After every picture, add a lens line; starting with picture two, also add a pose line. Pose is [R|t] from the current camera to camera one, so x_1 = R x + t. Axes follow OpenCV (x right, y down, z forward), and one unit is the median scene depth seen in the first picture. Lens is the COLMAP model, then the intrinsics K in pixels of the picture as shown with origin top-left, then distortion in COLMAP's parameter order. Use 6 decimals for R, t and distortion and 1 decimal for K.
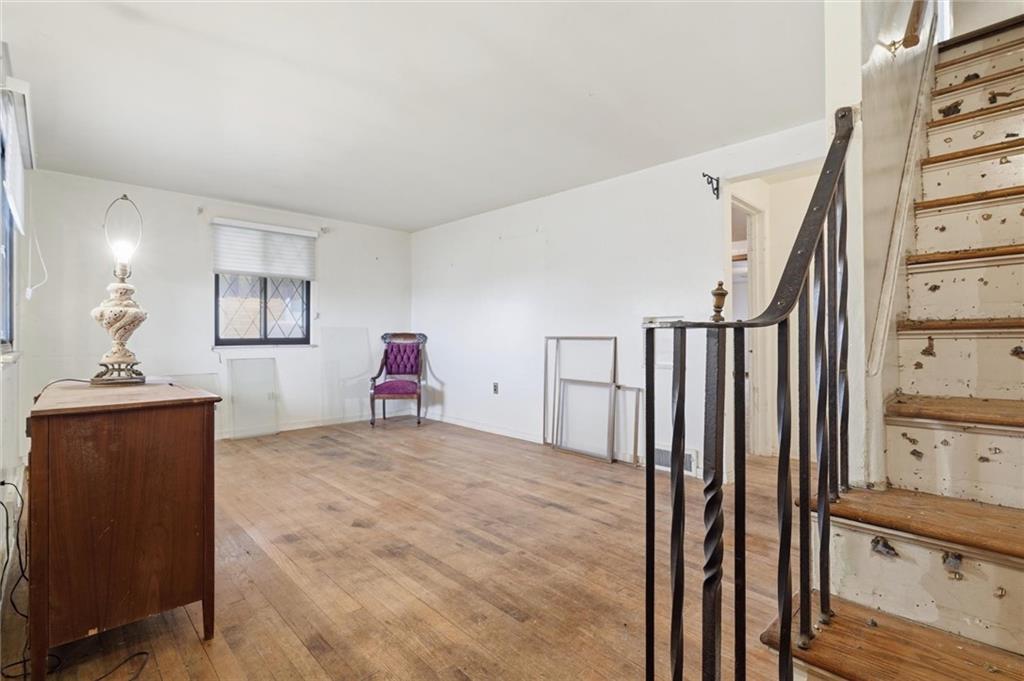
lens RADIAL K [[469.9, 0, 517.5], [0, 469.9, 339.1], [0, 0, 1]] dist [0.002935, -0.001536]
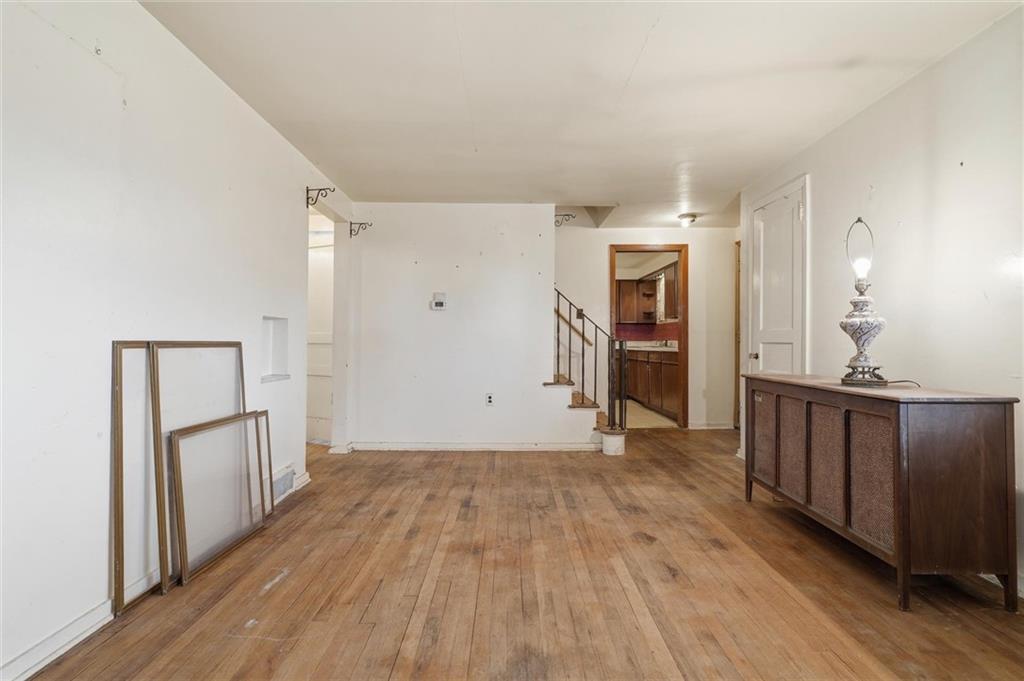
lens RADIAL K [[469.9, 0, 507.7], [0, 469.9, 340.0], [0, 0, 1]] dist [0.002935, -0.001536]
pose [[-0.709541, 0.001059, 0.704664, -0.730392], [0.000199, 0.999999, -0.001303, -0.009697], [-0.704664, -0.000785, -0.709540, 1.698830]]
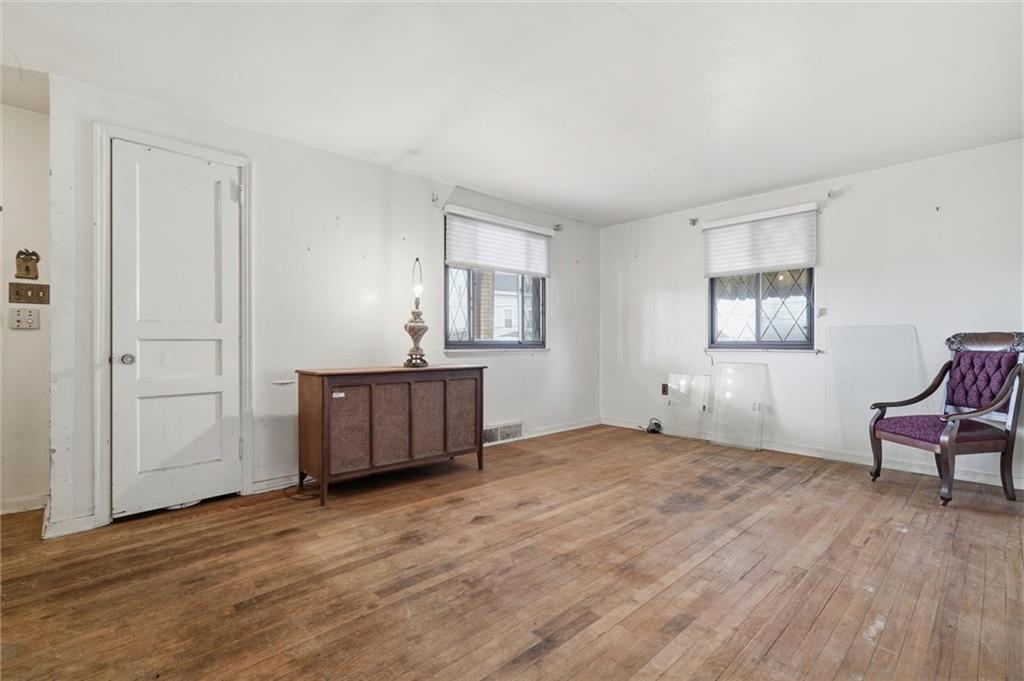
lens RADIAL K [[469.9, 0, 519.9], [0, 469.9, 342.5], [0, 0, 1]] dist [0.002935, -0.001536]
pose [[-0.008755, 0.005292, -0.999948, 0.639009], [-0.004515, 0.999976, 0.005332, -0.004247], [0.999951, 0.004561, -0.008731, 0.987321]]
